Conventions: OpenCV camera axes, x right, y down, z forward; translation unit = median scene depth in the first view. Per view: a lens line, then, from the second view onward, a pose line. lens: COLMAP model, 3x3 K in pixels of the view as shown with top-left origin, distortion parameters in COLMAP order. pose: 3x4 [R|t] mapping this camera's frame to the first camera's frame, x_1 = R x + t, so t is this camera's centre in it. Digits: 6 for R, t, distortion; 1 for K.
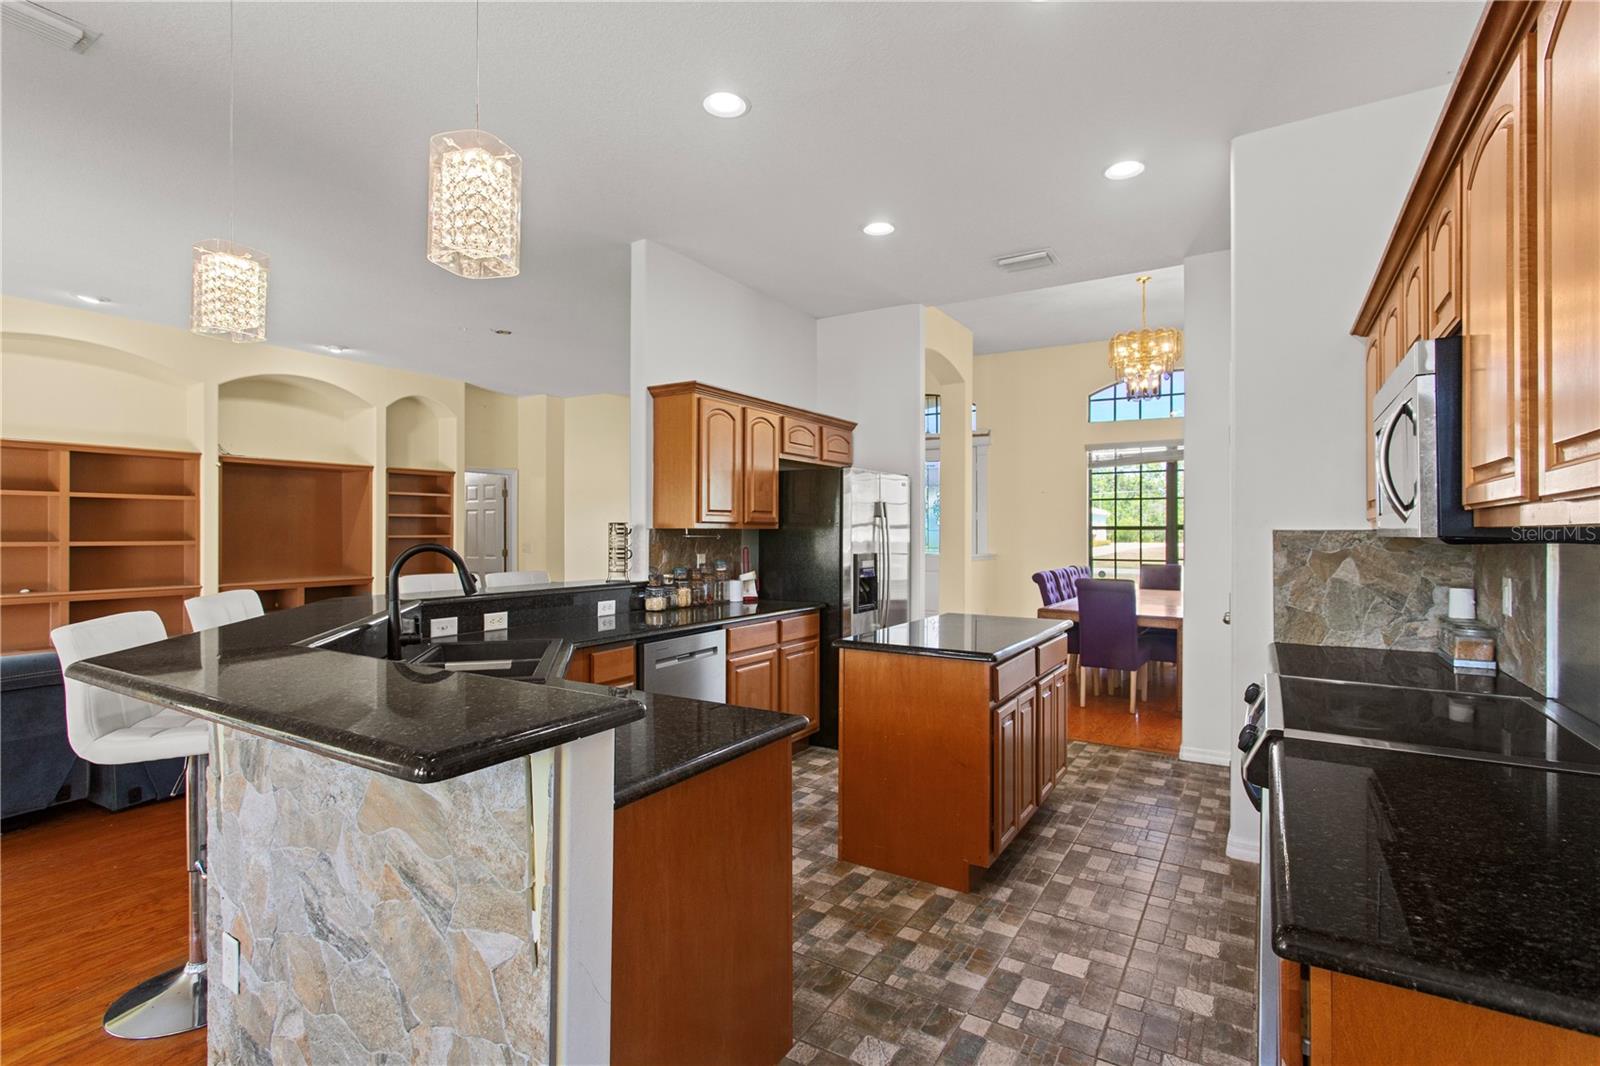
lens RADIAL K [[757.3, 0, 812.7], [0, 757.3, 523.9], [0, 0, 1]] dist [0.004265, -0.000317]
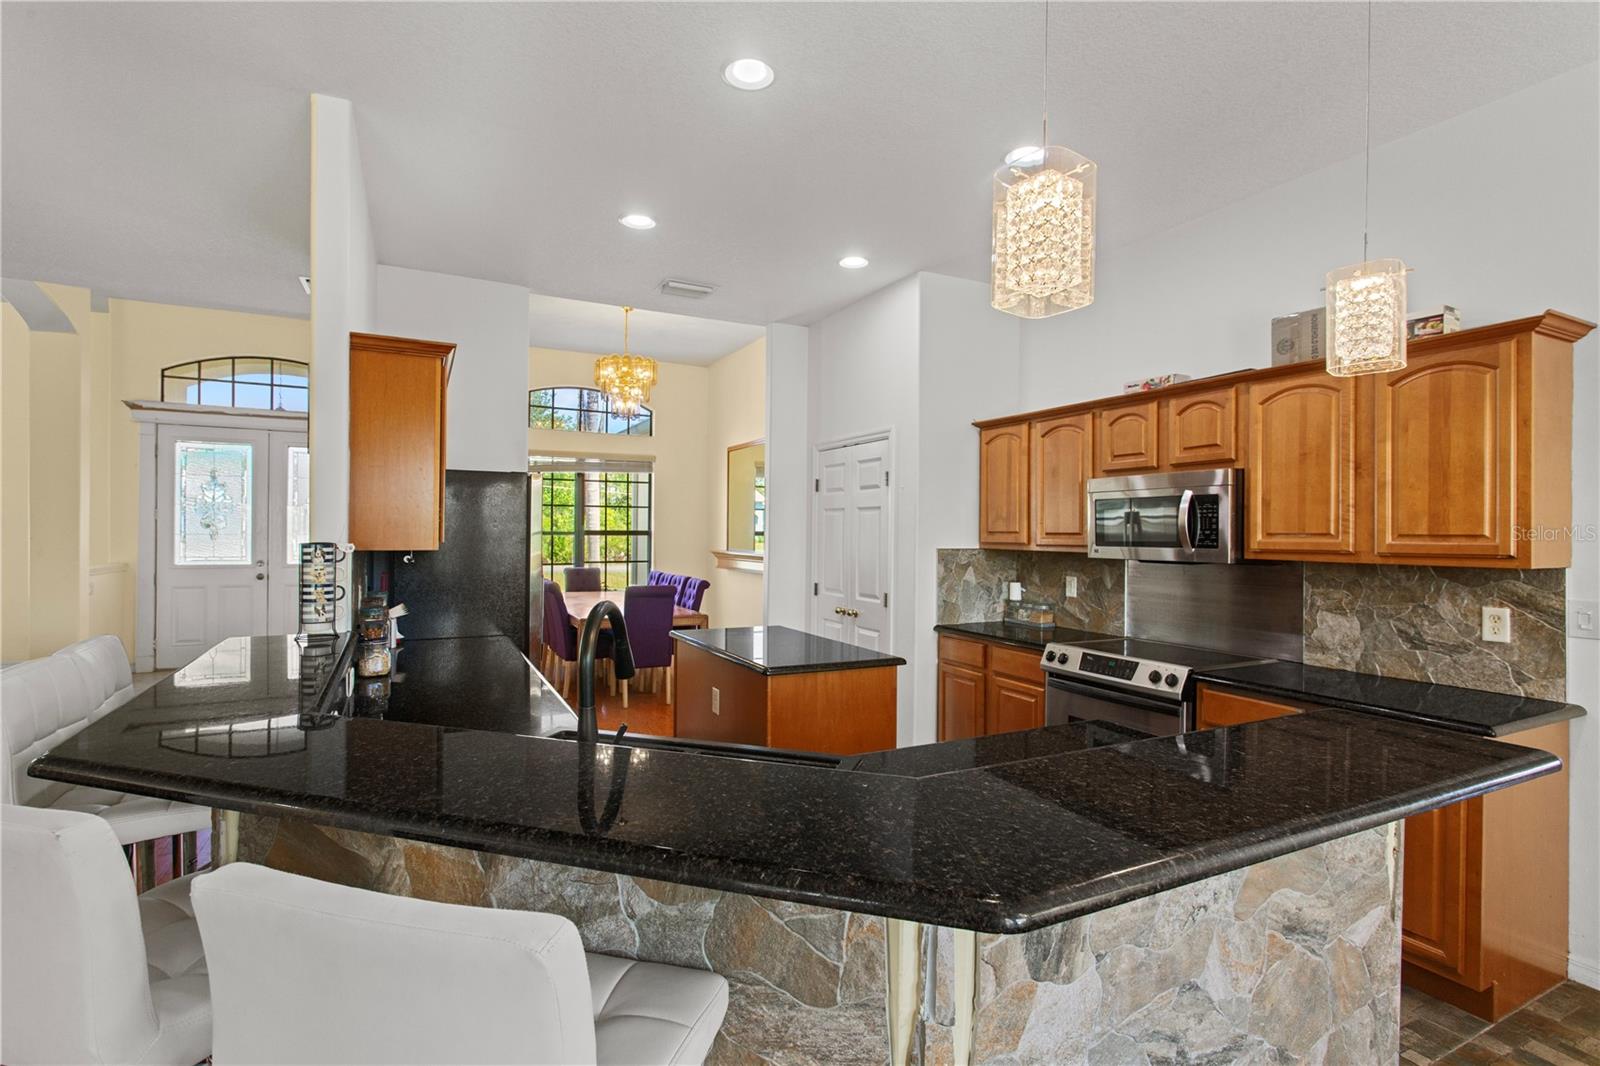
lens RADIAL K [[757.3, 0, 803.6], [0, 757.3, 526.1], [0, 0, 1]] dist [0.004265, -0.000317]
pose [[0.529841, 0.009032, 0.848049, -0.285169], [-0.017900, 0.999840, 0.000535, -0.011658], [-0.847908, -0.015463, 0.529918, 0.165105]]
